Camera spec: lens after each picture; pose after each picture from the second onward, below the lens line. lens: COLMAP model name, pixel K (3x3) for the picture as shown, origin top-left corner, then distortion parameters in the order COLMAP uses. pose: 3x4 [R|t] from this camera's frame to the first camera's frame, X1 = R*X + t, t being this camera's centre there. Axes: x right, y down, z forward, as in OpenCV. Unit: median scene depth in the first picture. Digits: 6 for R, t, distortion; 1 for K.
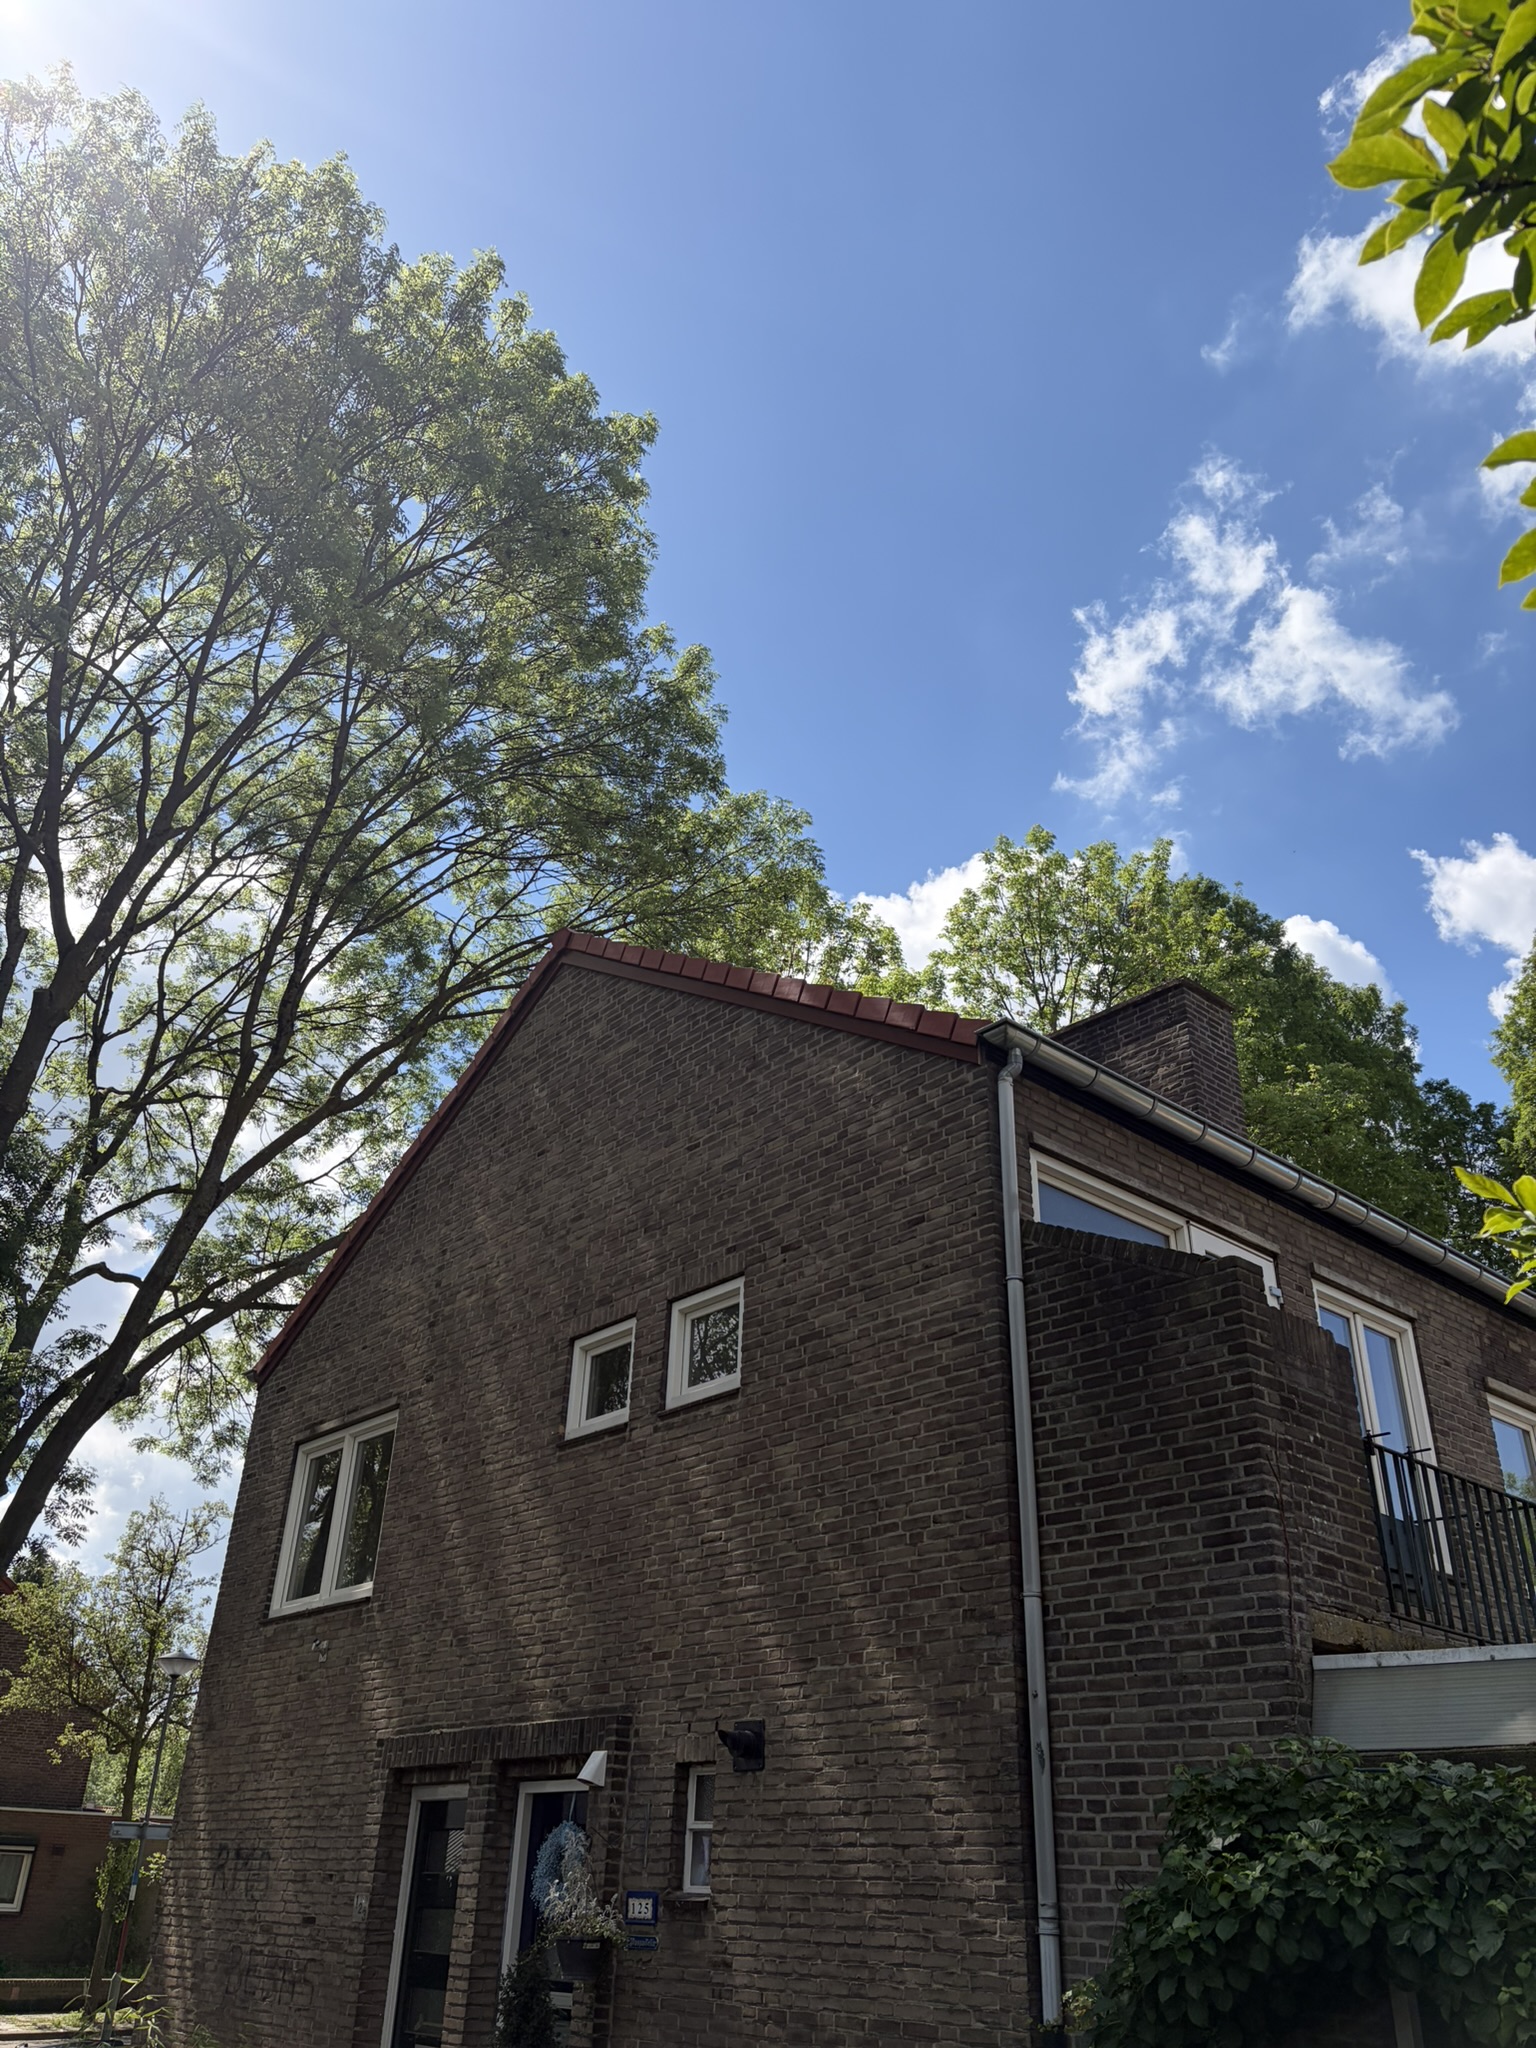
lens RADIAL K [[1572.5, 0, 768.0], [0, 1572.5, 1024.0], [0, 0, 1]] dist [0.093528, -0.115763]
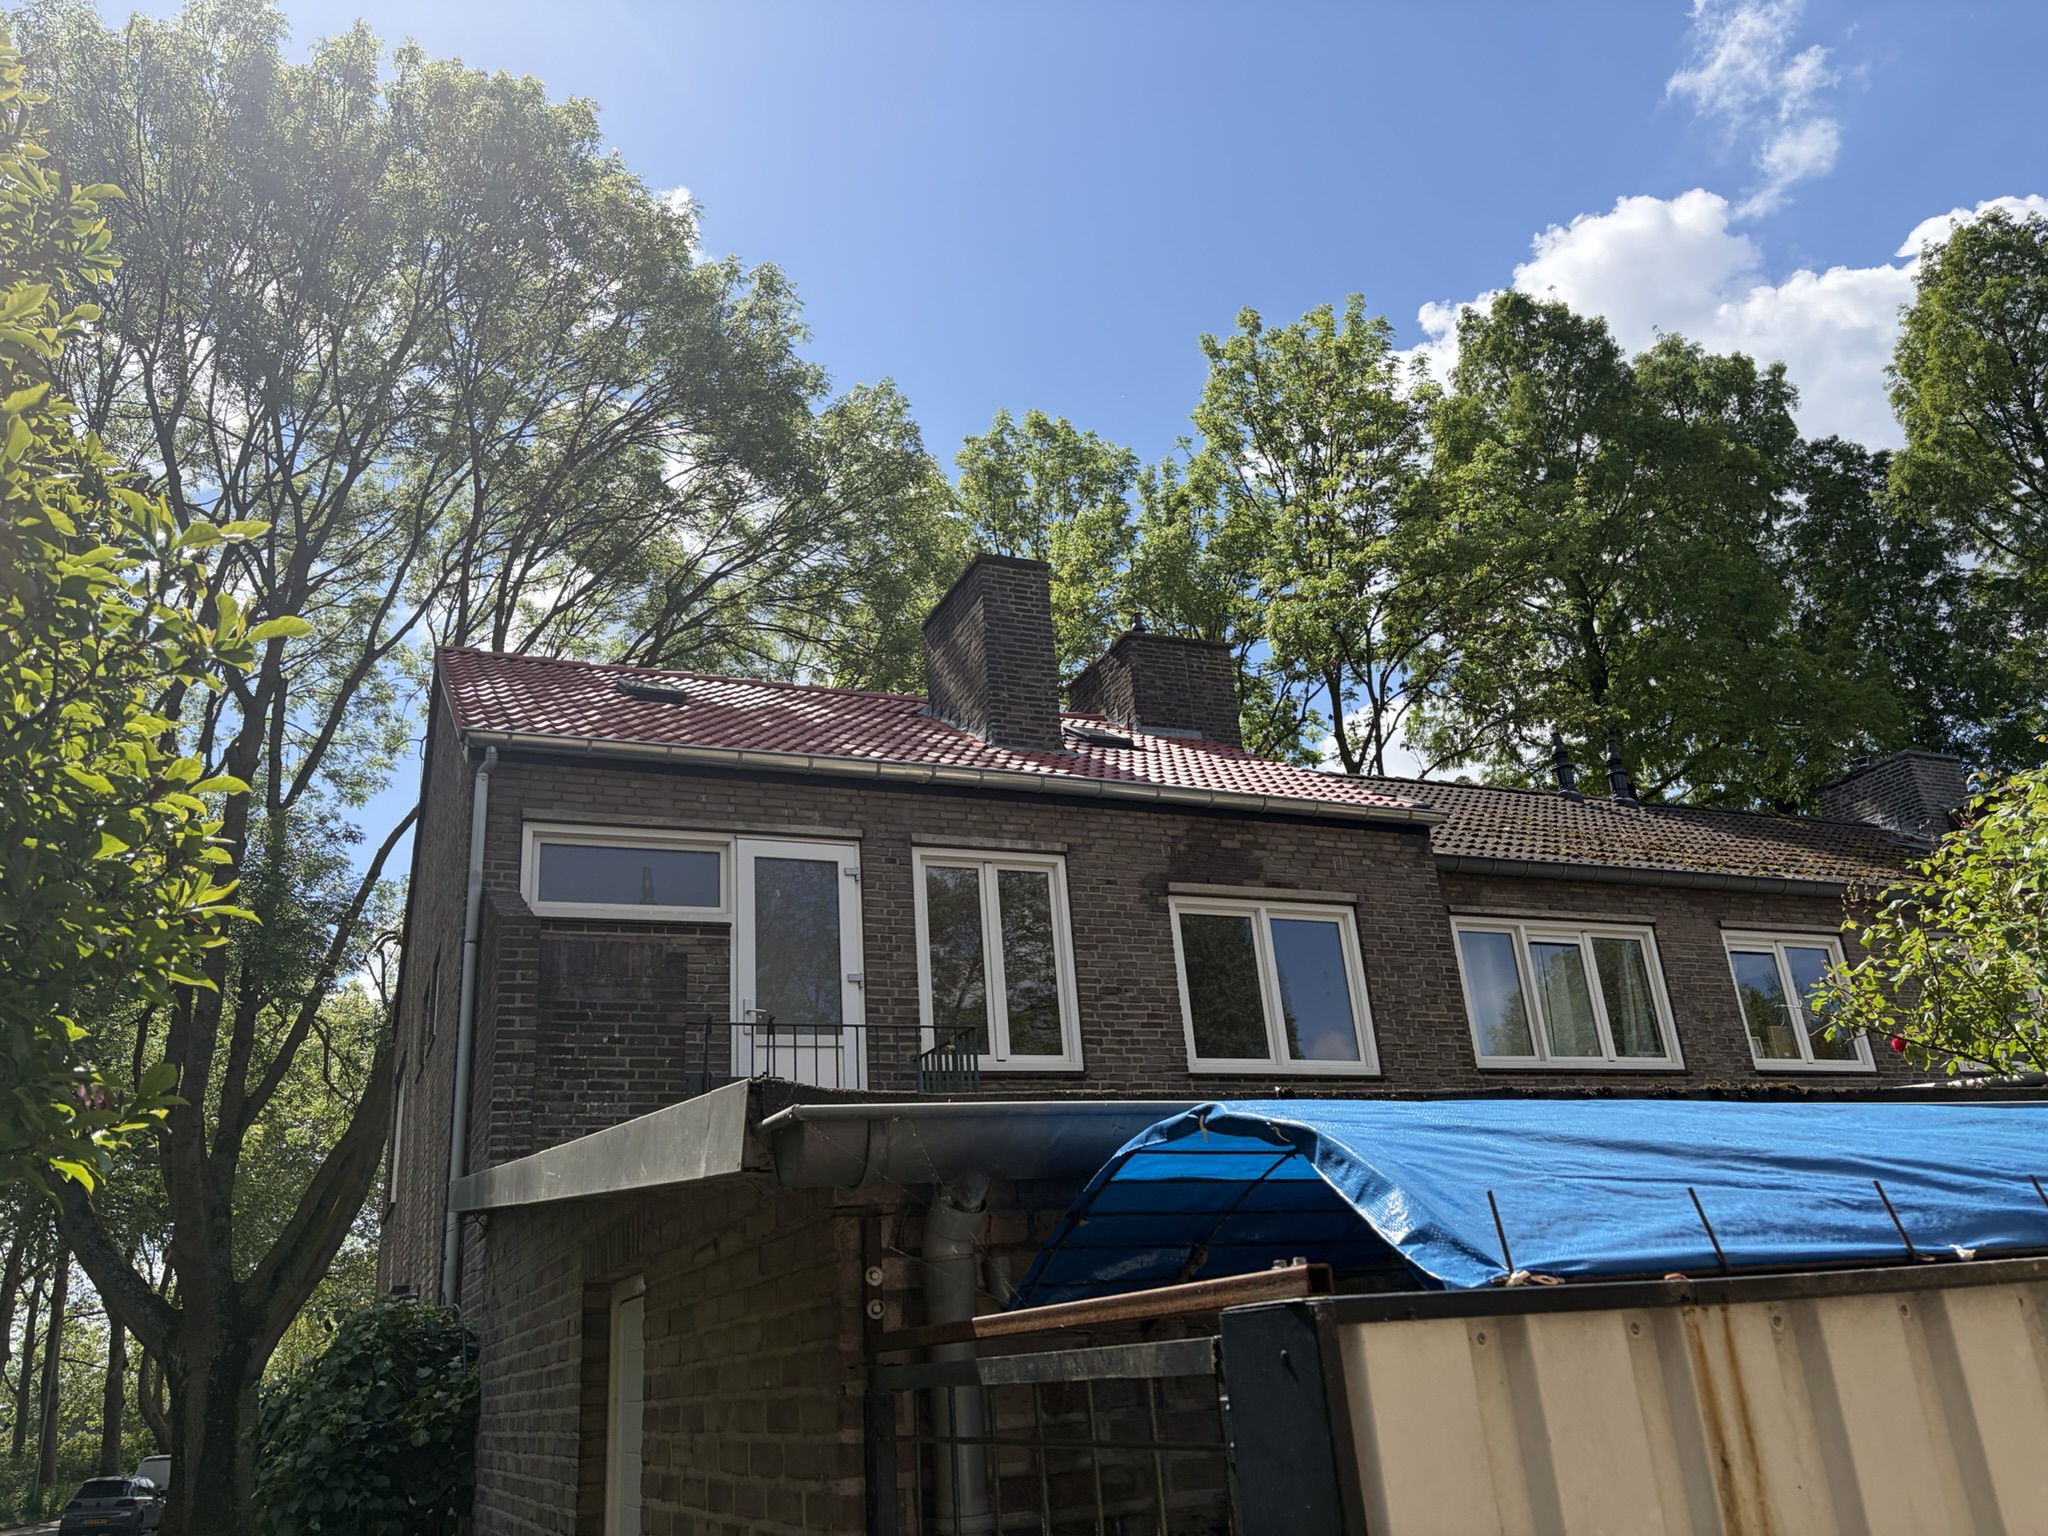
lens RADIAL K [[1572.5, 0, 1021.9], [0, 1572.5, 730.3], [0, 0, 1]] dist [0.093528, -0.115763]
pose [[0.950711, -0.202299, -0.234998, 0.654476], [0.231584, 0.967211, 0.104270, -0.023299], [0.206199, -0.153553, 0.966387, -0.081490]]
